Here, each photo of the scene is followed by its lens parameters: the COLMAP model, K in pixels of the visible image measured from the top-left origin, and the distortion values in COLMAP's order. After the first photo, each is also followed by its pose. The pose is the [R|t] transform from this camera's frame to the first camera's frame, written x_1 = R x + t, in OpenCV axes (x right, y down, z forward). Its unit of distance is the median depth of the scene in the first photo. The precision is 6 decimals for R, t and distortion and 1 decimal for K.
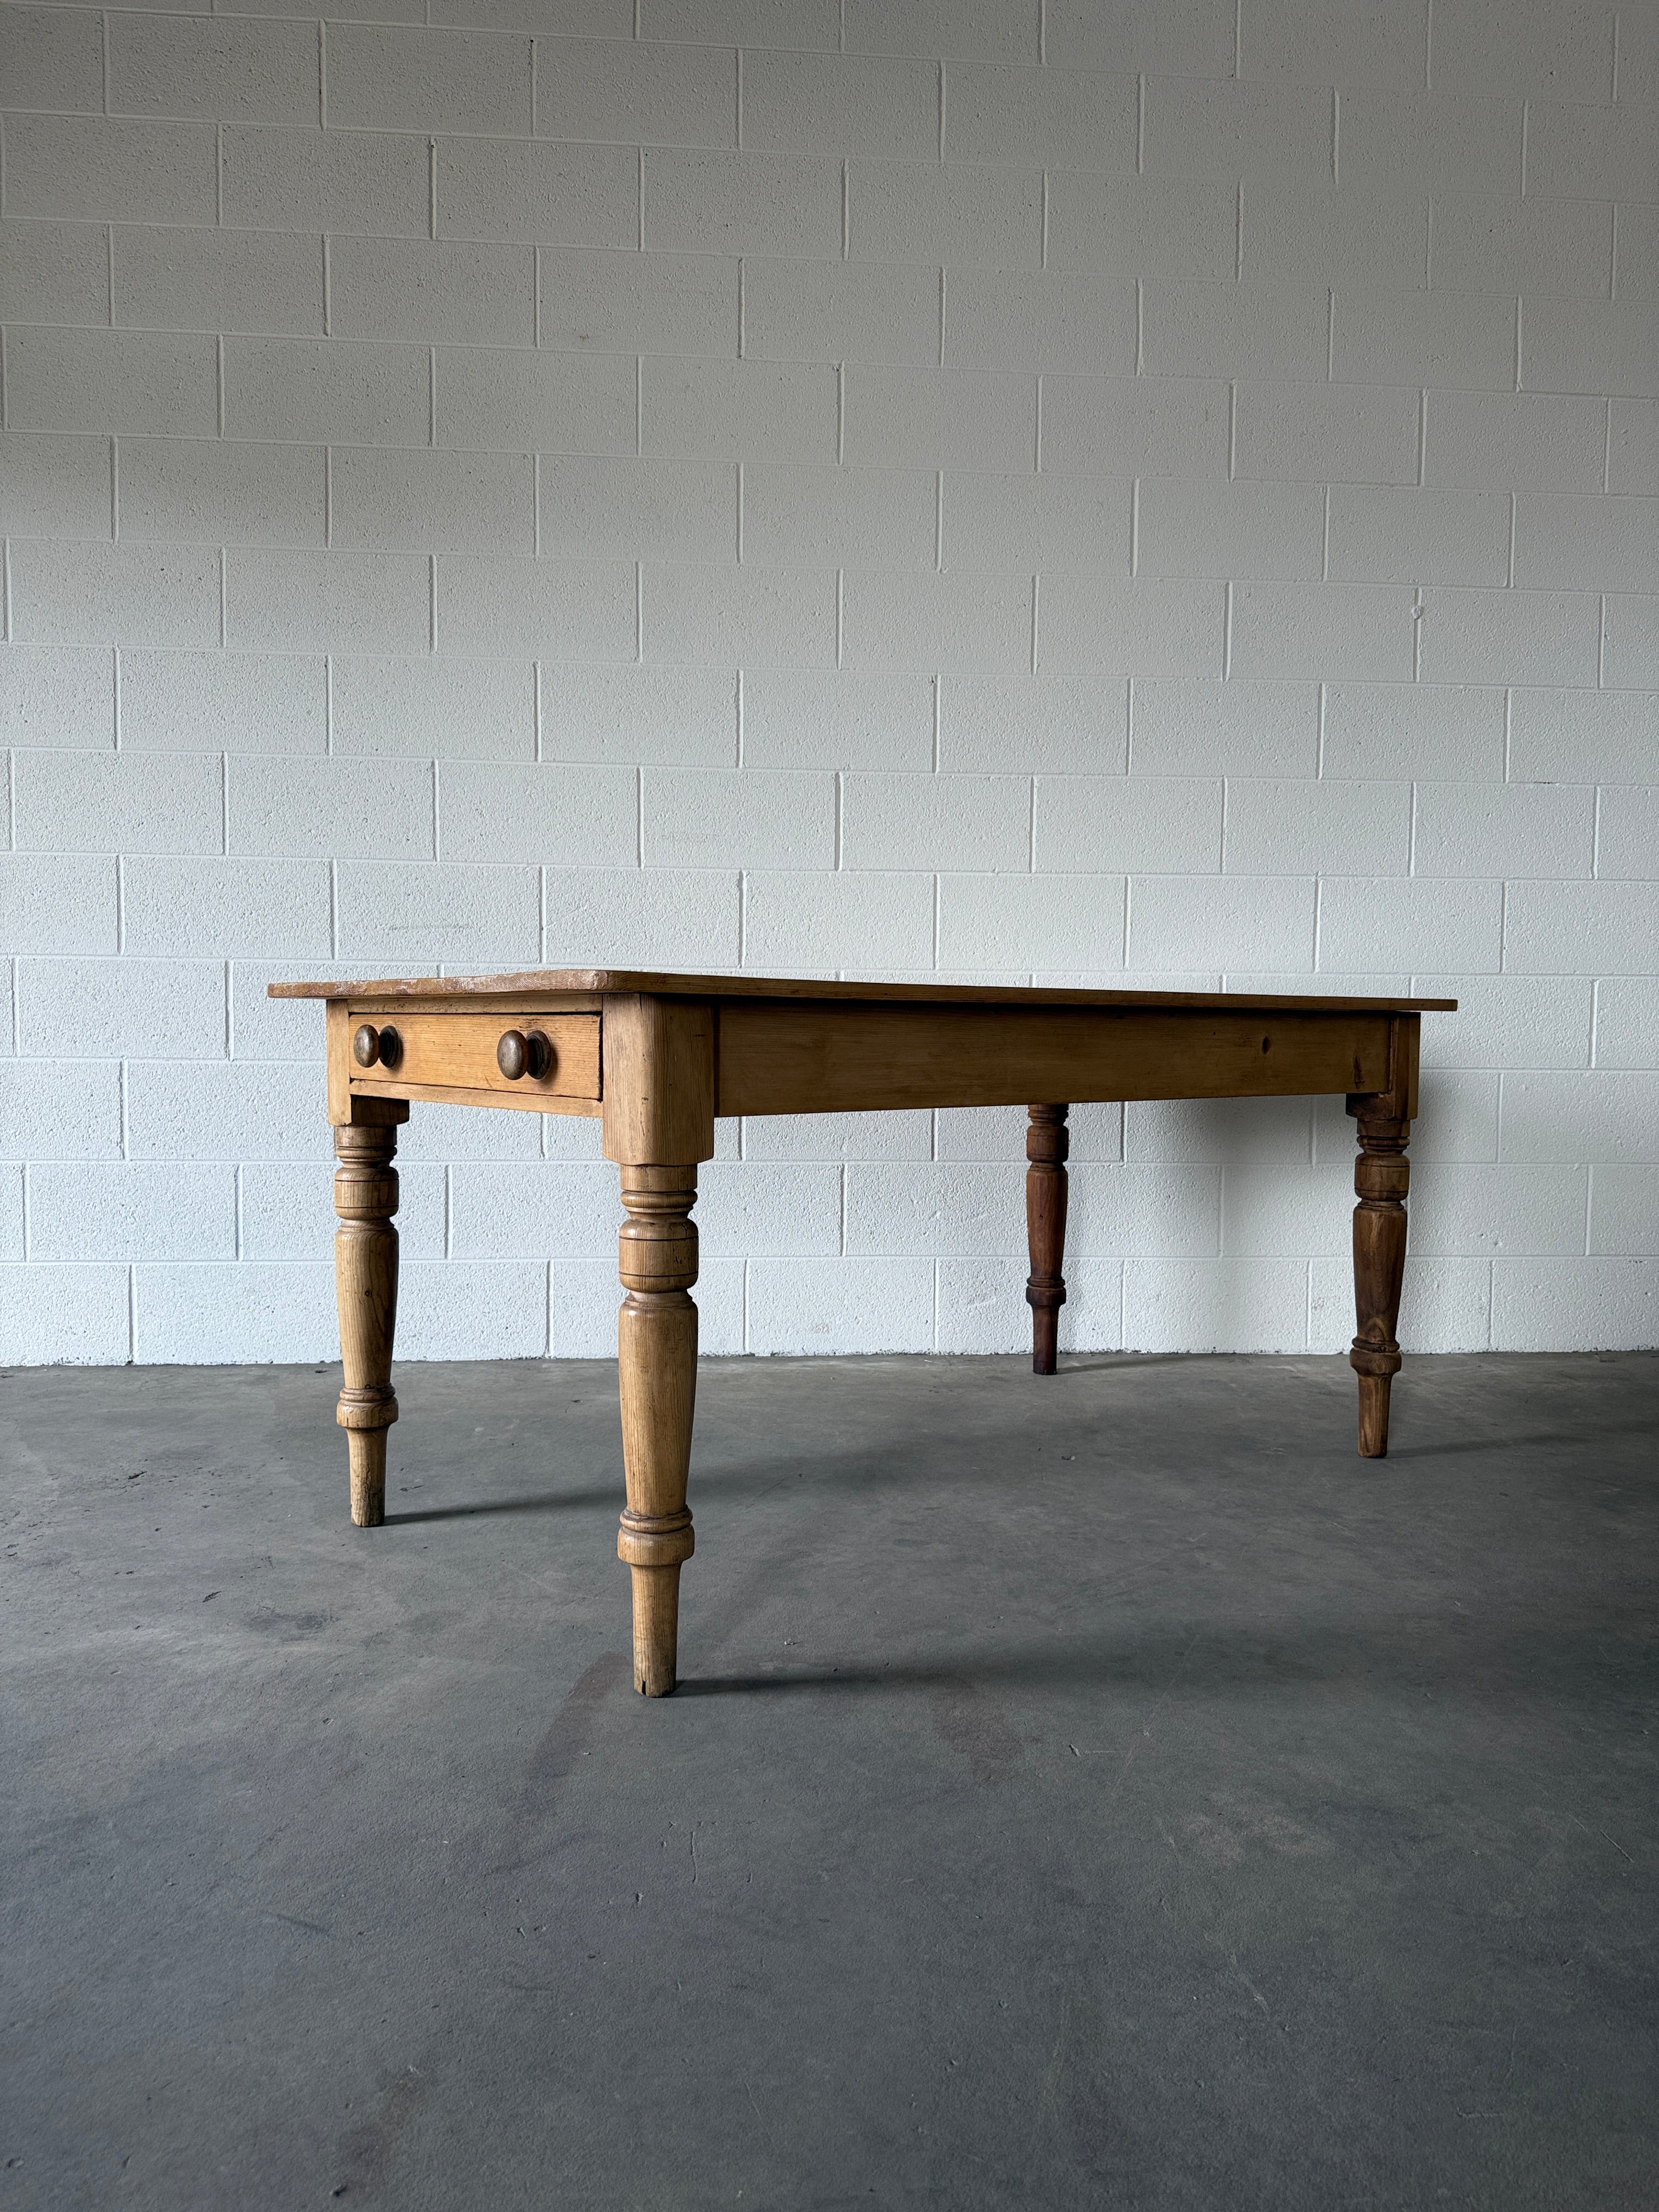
lens RADIAL K [[1567.0, 0, 833.4], [0, 1567.0, 1114.5], [0, 0, 1]] dist [0.012223, -0.019225]
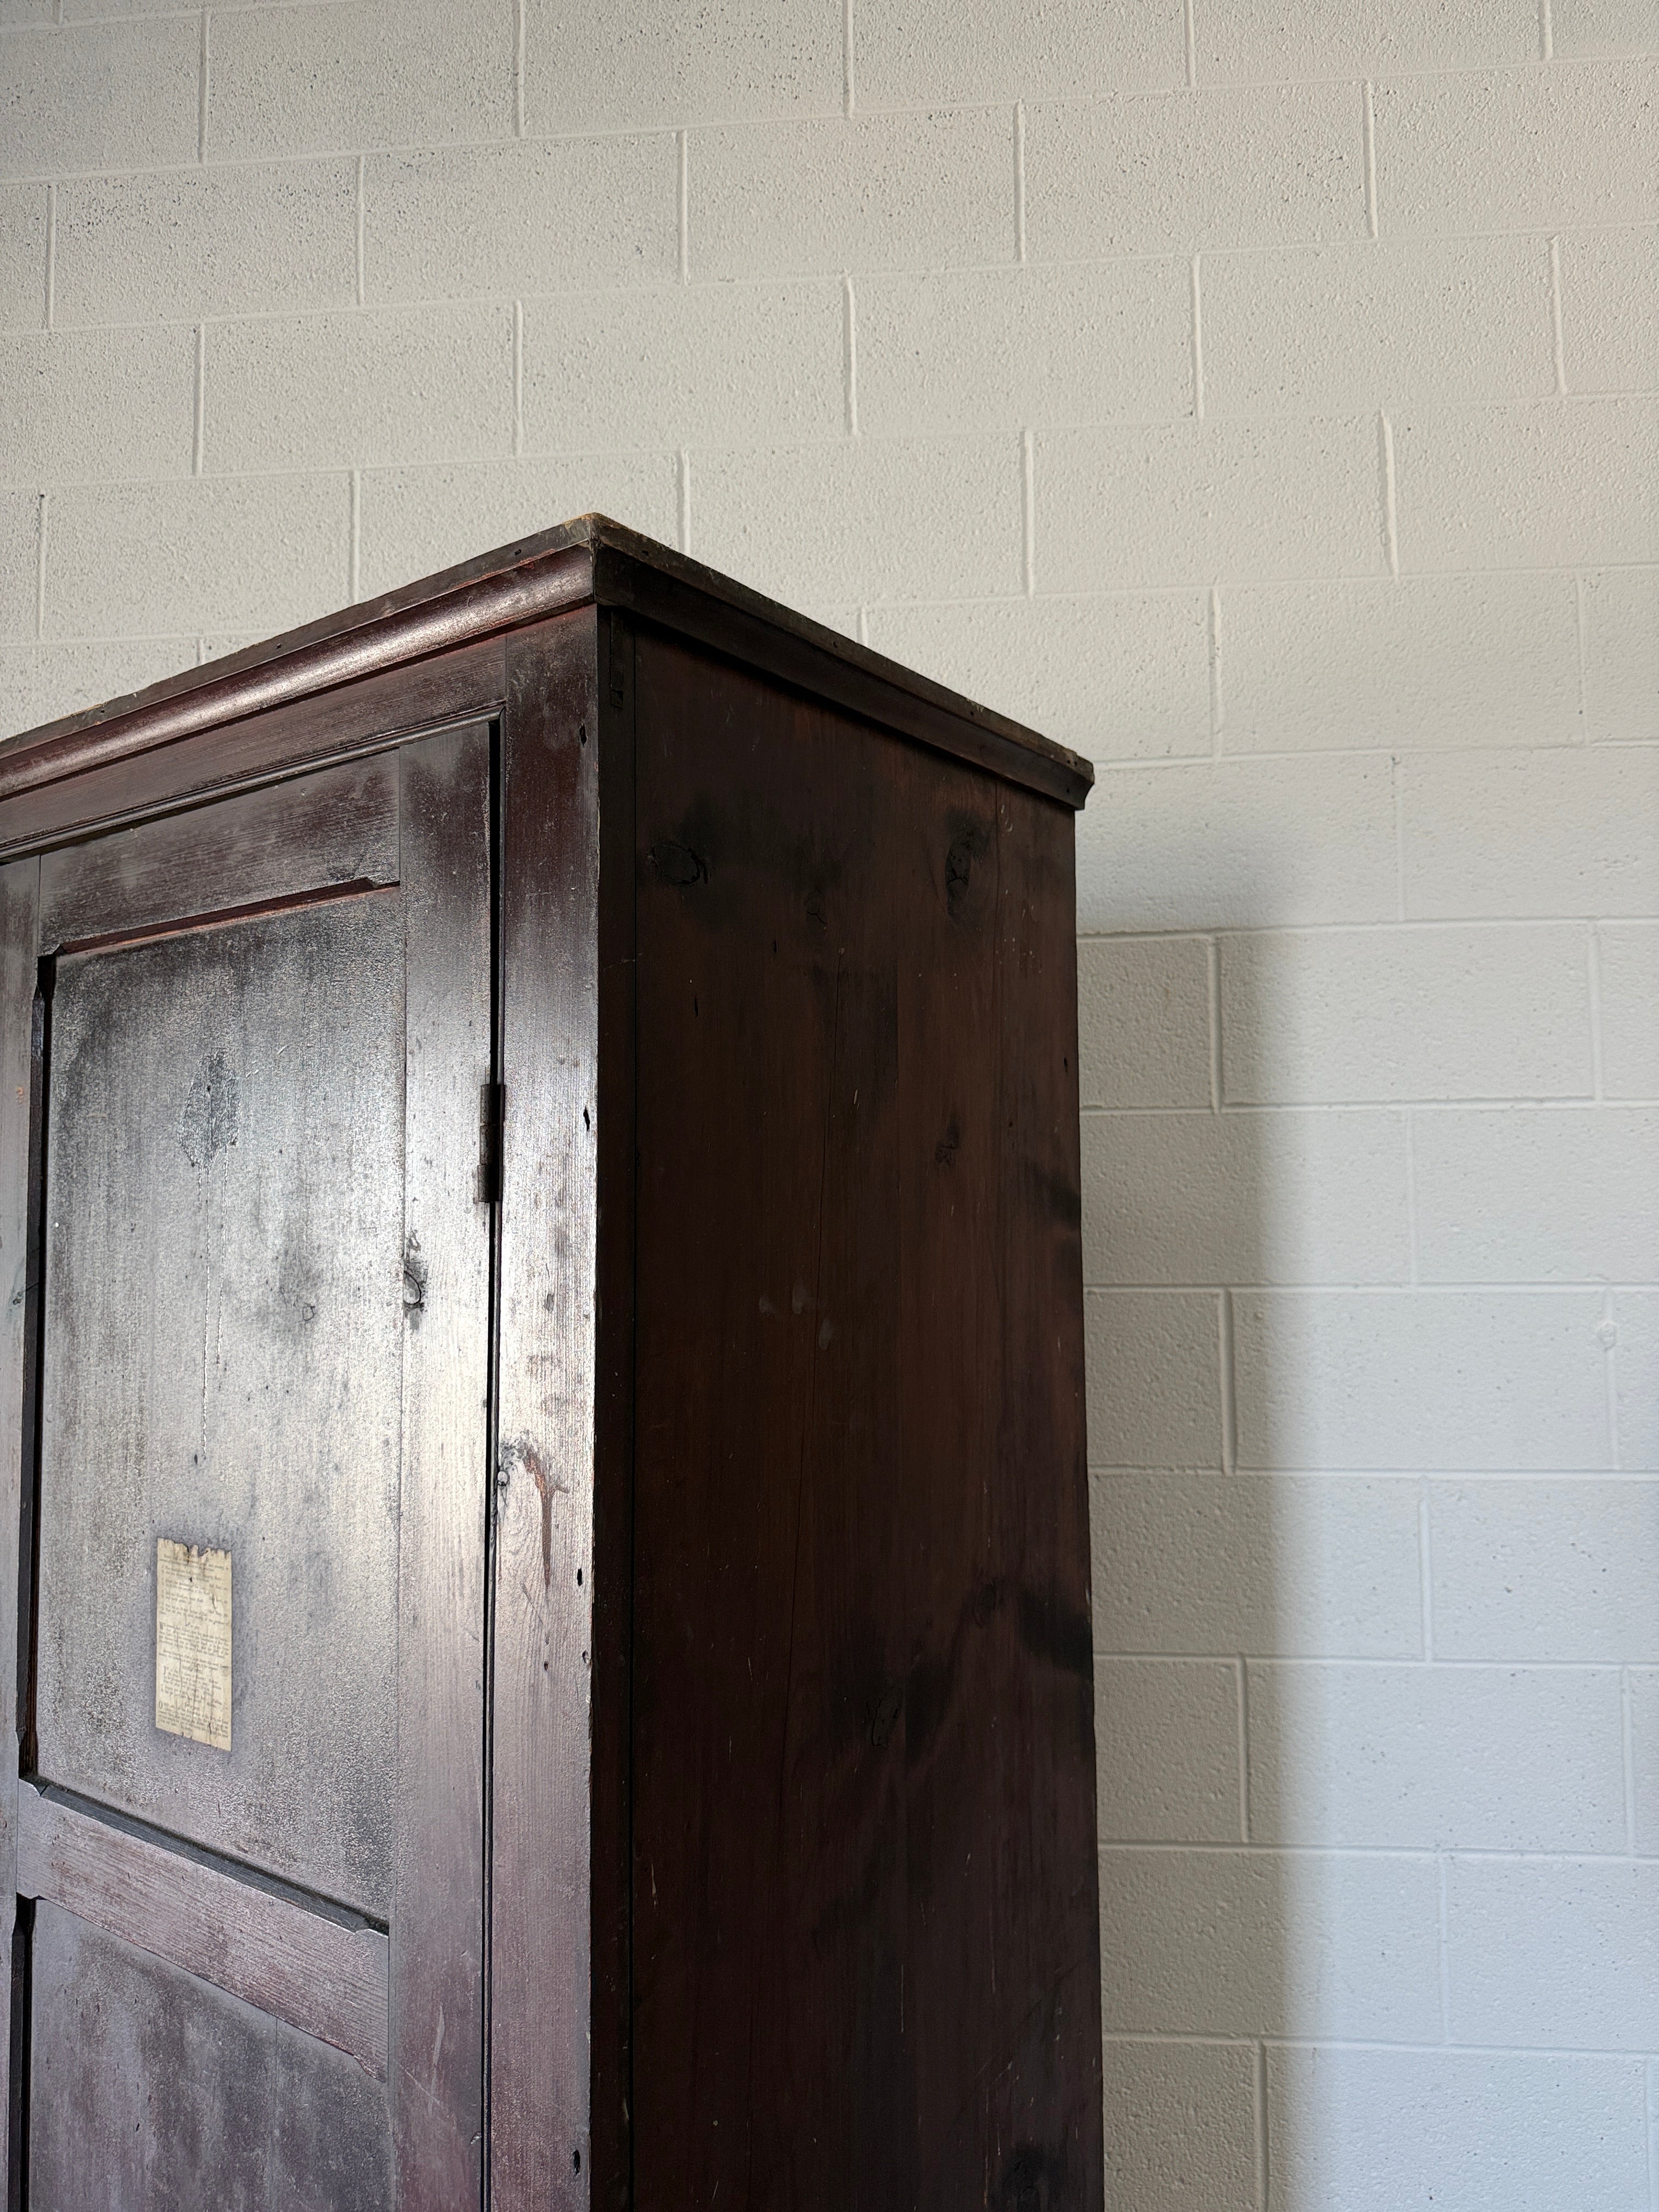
lens RADIAL K [[1567.0, 0, 827.1], [0, 1567.0, 1095.2], [0, 0, 1]] dist [0.012223, -0.019225]
pose [[0.982029, -0.030418, -0.186260, 0.231657], [0.006977, 0.992102, -0.125236, -0.358802], [0.188599, 0.121686, 0.974486, 0.465926]]
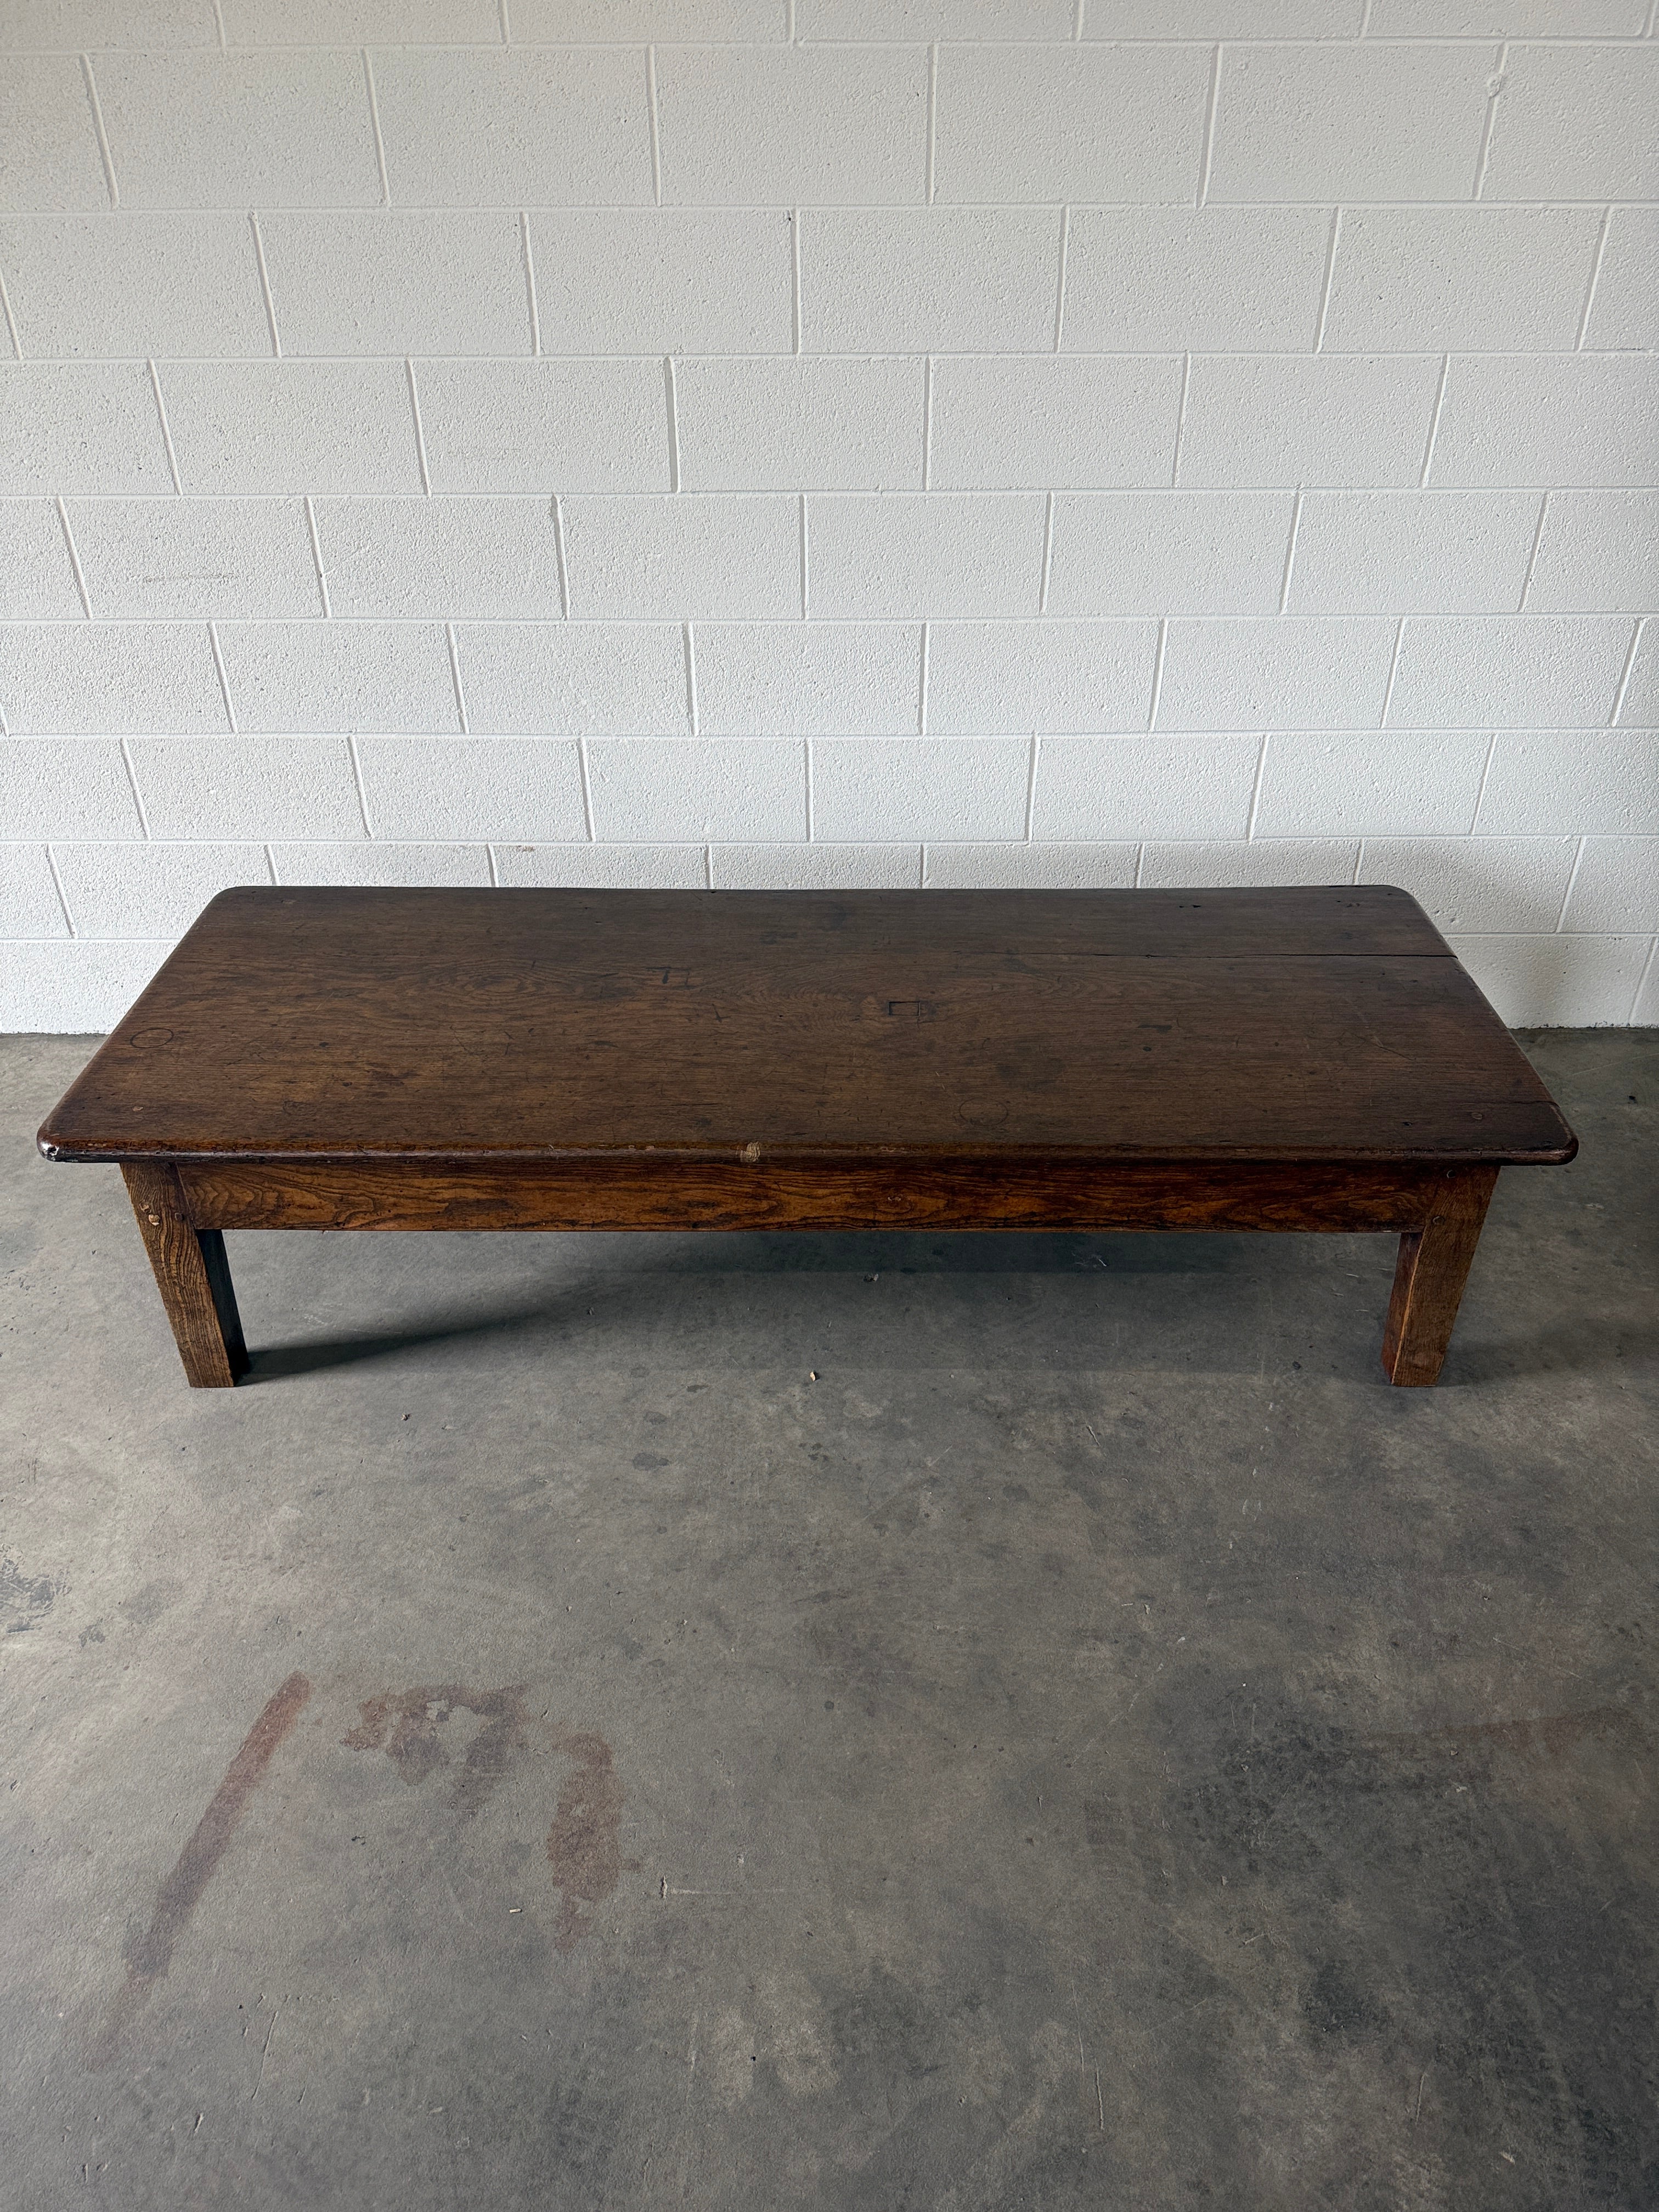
lens RADIAL K [[1567.0, 0, 835.7], [0, 1567.0, 1104.0], [0, 0, 1]] dist [0.012223, -0.019225]
pose [[0.995809, 0.037656, -0.083345, 0.168943], [0.008923, 0.866956, 0.498305, -0.296628], [0.091020, -0.496960, 0.862987, 0.171781]]
